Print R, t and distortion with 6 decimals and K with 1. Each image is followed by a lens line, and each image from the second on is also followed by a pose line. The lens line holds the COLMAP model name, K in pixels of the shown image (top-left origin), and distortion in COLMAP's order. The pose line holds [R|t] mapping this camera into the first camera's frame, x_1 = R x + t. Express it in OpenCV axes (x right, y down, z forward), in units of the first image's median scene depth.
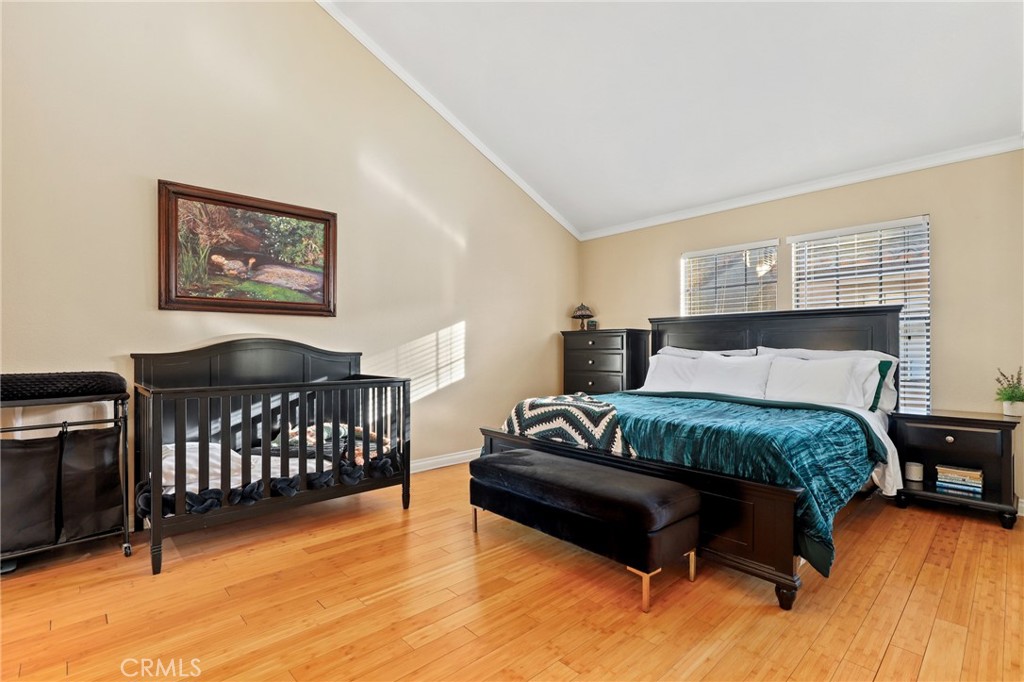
lens RADIAL K [[479.4, 0, 517.7], [0, 479.4, 347.5], [0, 0, 1]] dist [0.002508, 0.000492]
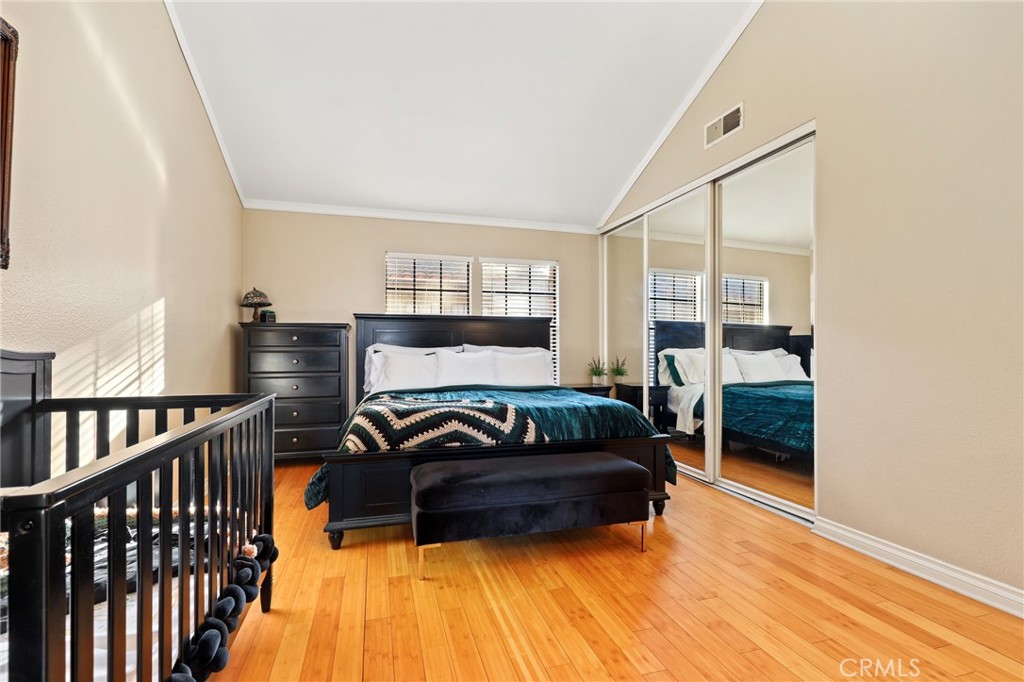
lens RADIAL K [[467.8, 0, 517.4], [0, 467.8, 342.7], [0, 0, 1]] dist [-0.000604, -0.000034]
pose [[0.448338, 0.008790, 0.893821, -0.658562], [-0.004435, 0.999961, -0.007610, 0.003710], [-0.893853, -0.000553, 0.448360, 0.487319]]
